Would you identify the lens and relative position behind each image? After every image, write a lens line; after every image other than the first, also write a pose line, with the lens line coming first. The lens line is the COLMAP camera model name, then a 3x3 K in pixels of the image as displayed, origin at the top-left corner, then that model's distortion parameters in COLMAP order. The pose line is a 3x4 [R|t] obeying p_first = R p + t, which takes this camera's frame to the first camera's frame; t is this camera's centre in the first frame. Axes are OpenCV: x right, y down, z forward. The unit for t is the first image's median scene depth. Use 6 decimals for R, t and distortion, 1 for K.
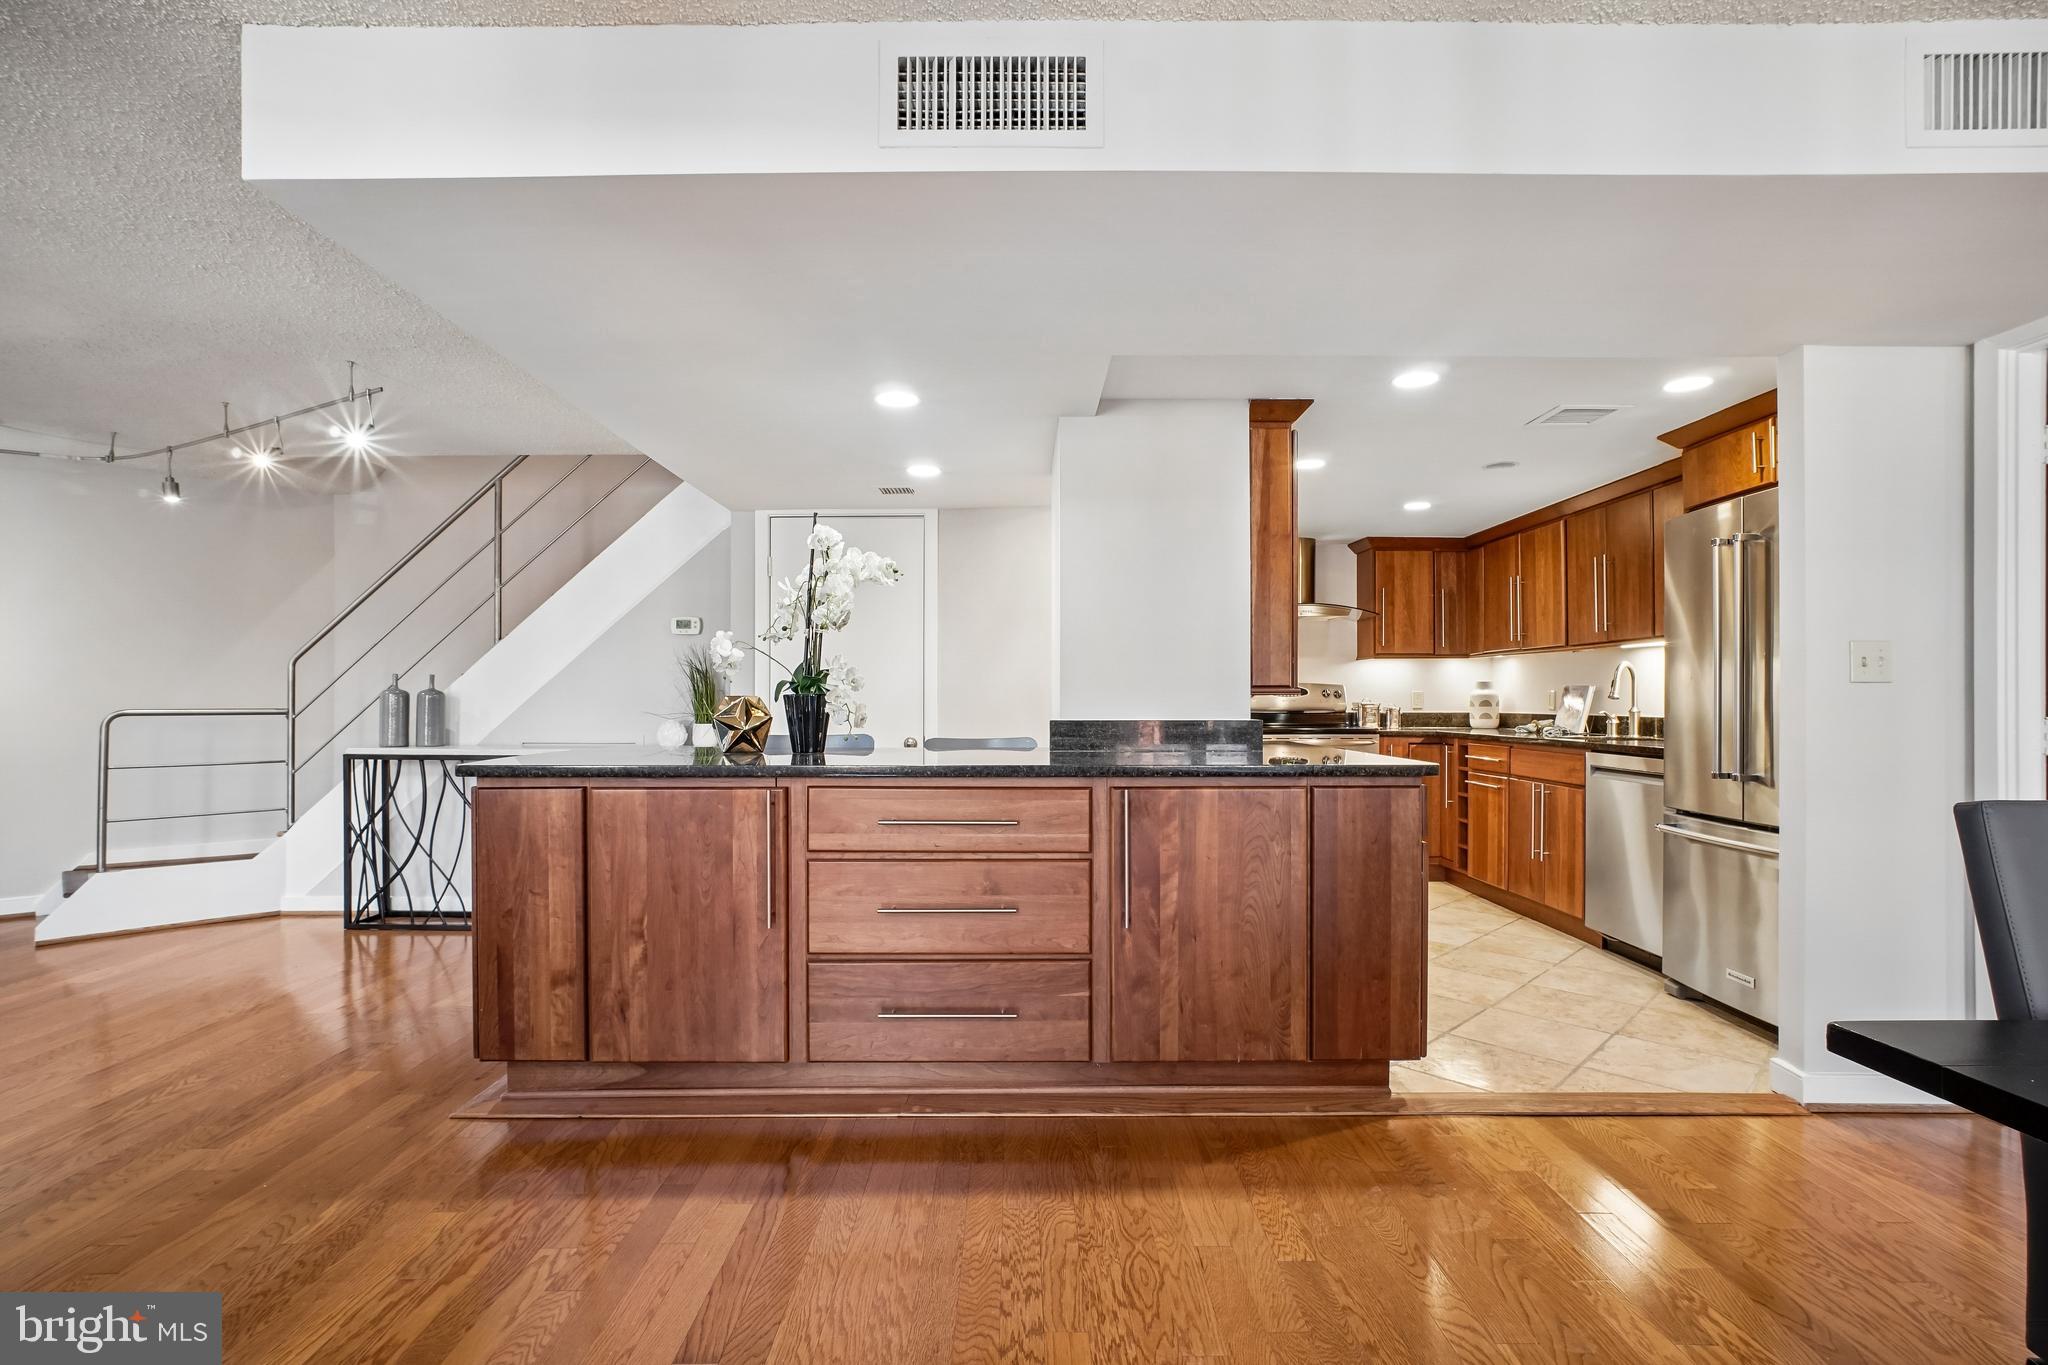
lens RADIAL K [[982.1, 0, 1024.4], [0, 982.1, 697.2], [0, 0, 1]] dist [-0.033307, 0.012814]
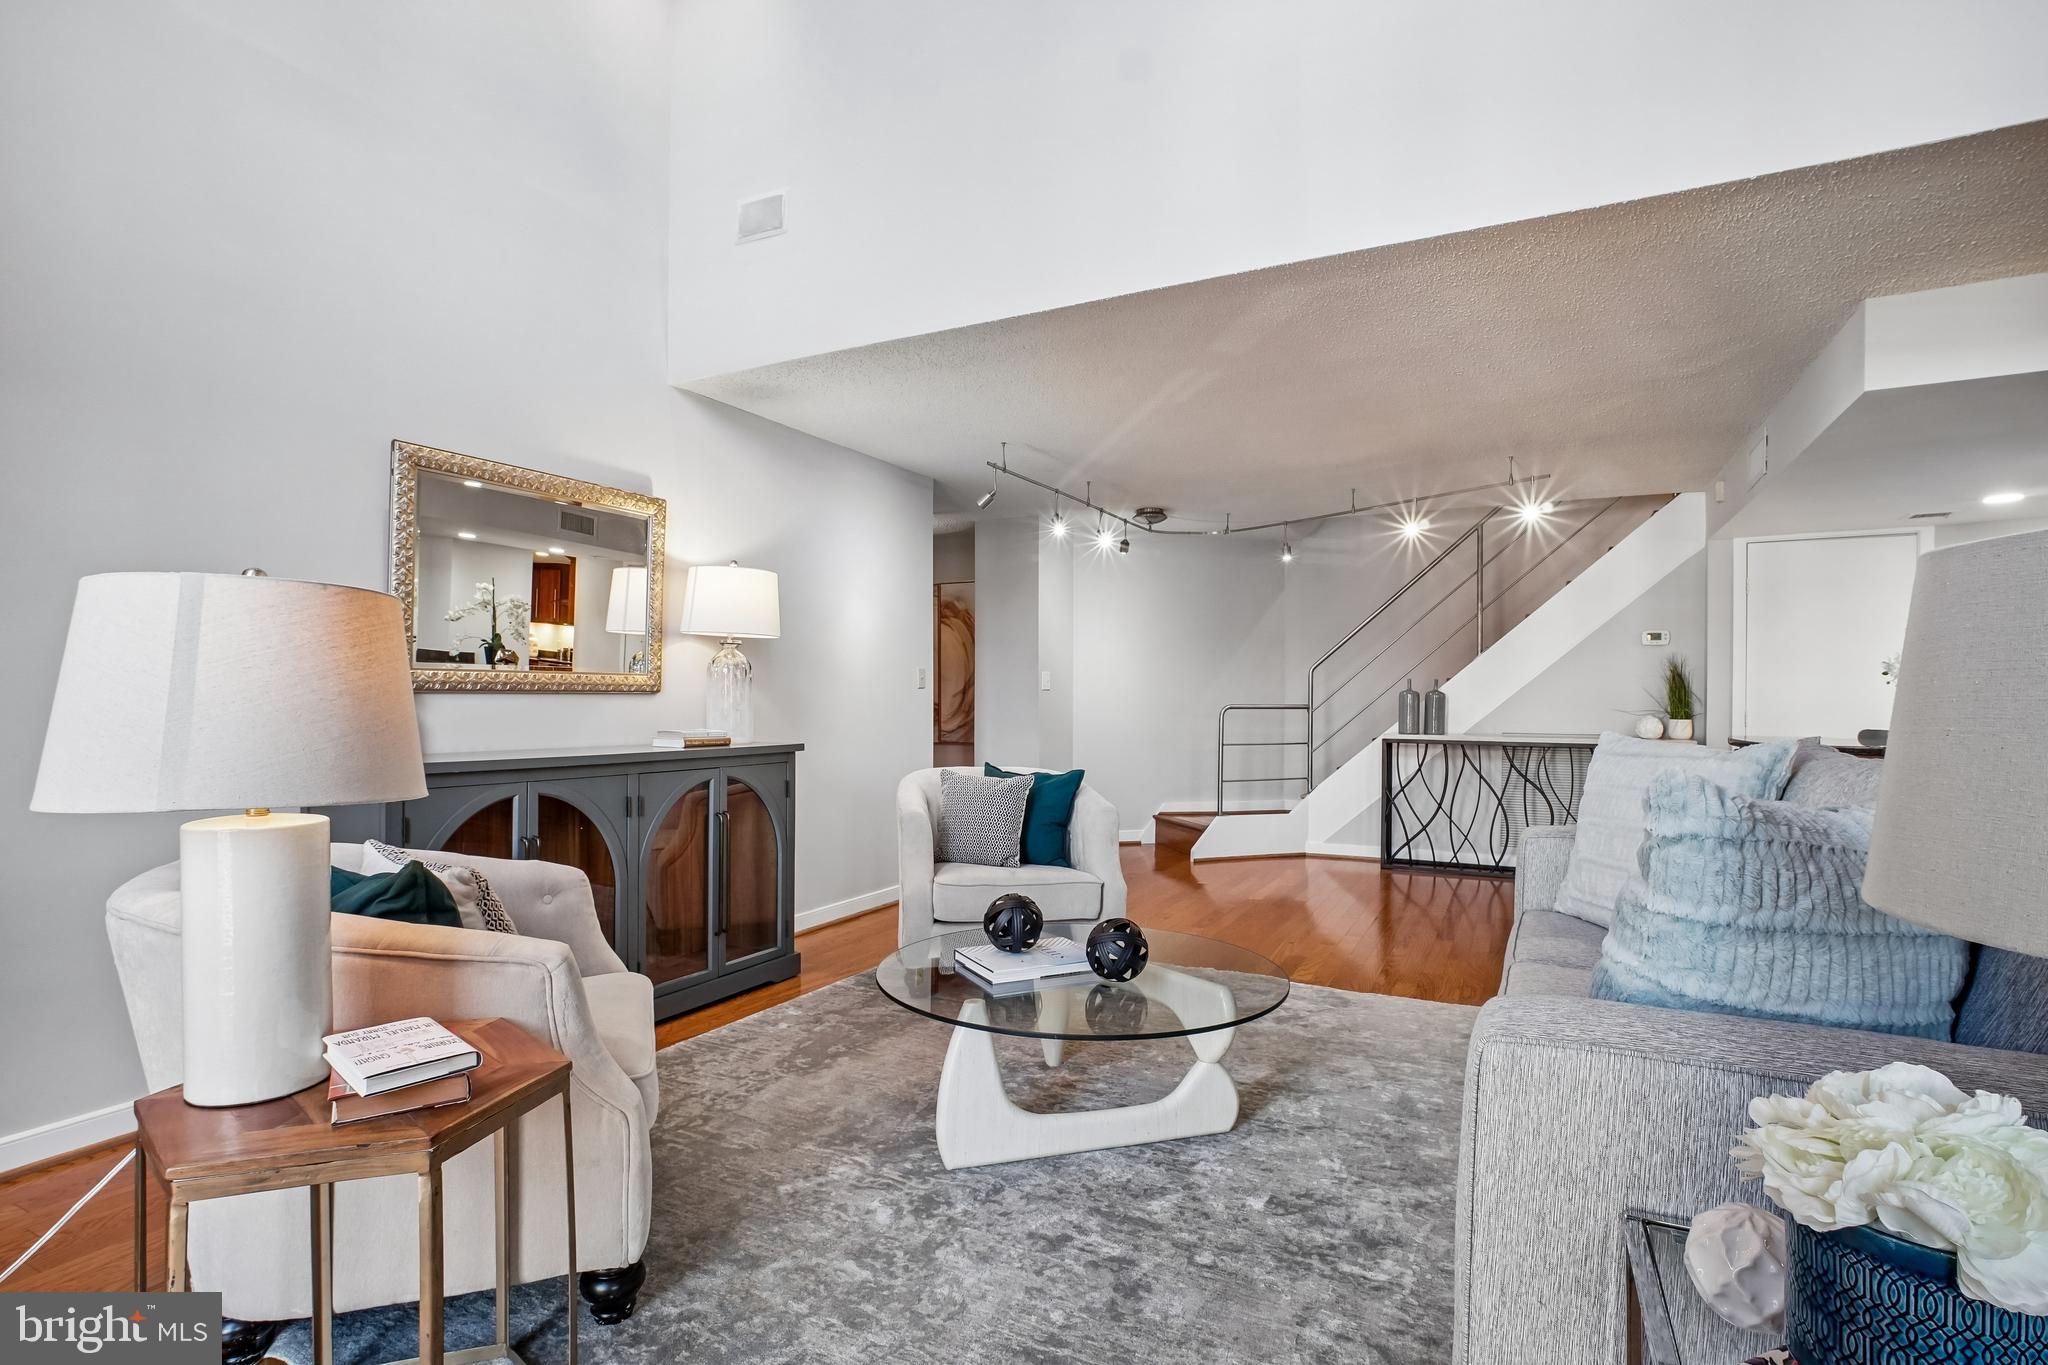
lens RADIAL K [[982.1, 0, 1018.7], [0, 982.1, 696.7], [0, 0, 1]] dist [-0.033307, 0.012814]
pose [[0.891444, 0.001250, -0.453130, -0.683486], [-0.002658, 0.999993, -0.002471, 0.006734], [0.453123, 0.003408, 0.891441, -0.563873]]
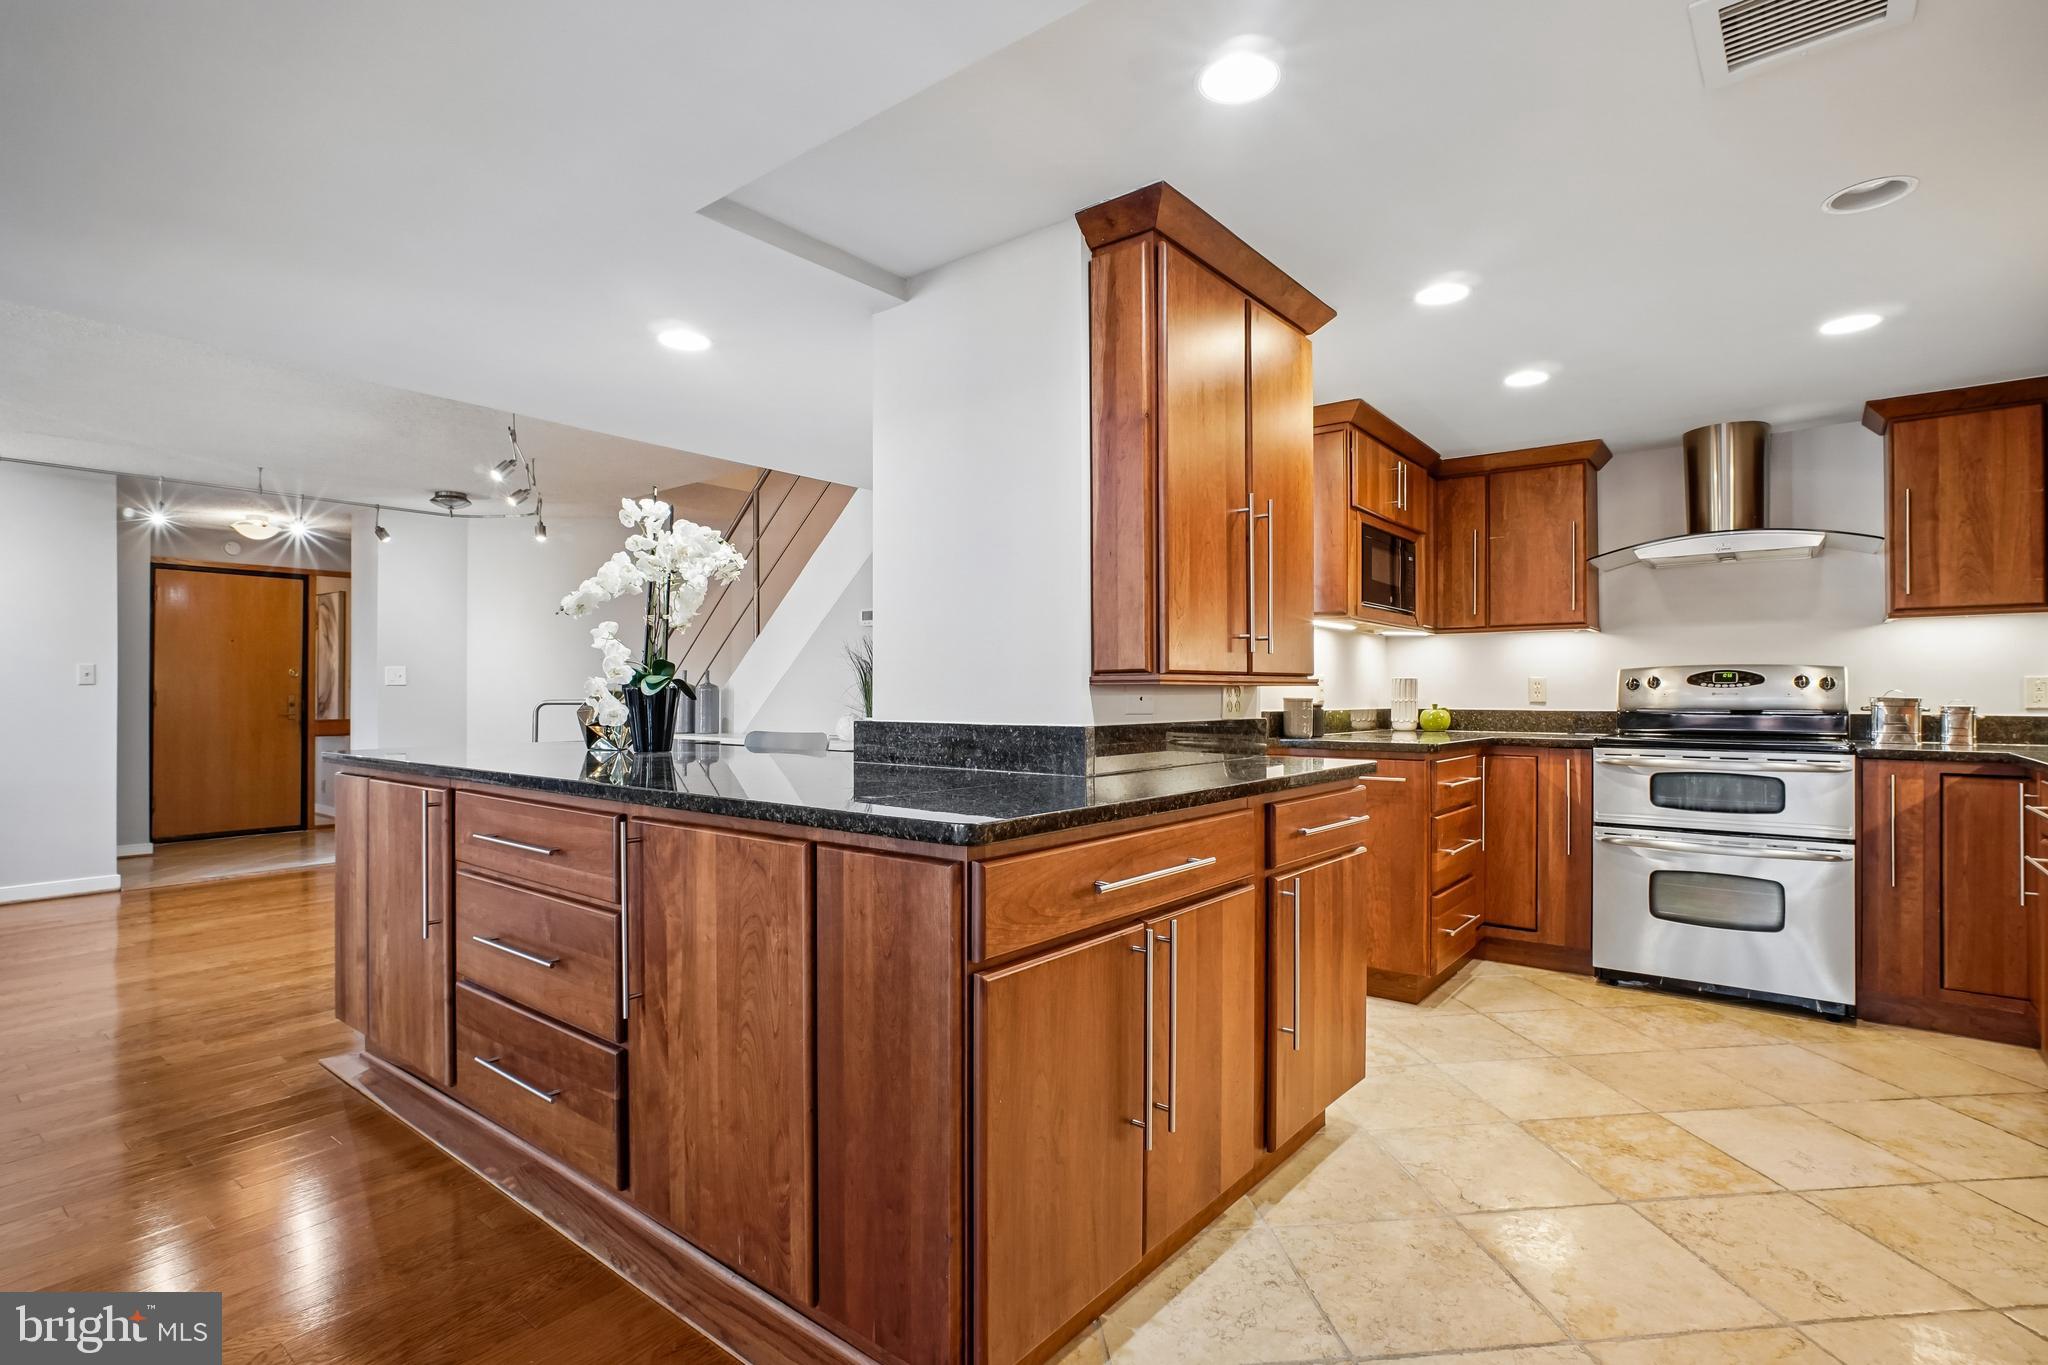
lens RADIAL K [[982.1, 0, 1028.4], [0, 982.1, 686.9], [0, 0, 1]] dist [-0.033307, 0.012814]
pose [[0.778417, -0.003879, -0.627736, 0.547372], [0.002620, 0.999992, -0.002930, 0.000208], [0.627743, 0.000637, 0.778421, 0.452033]]
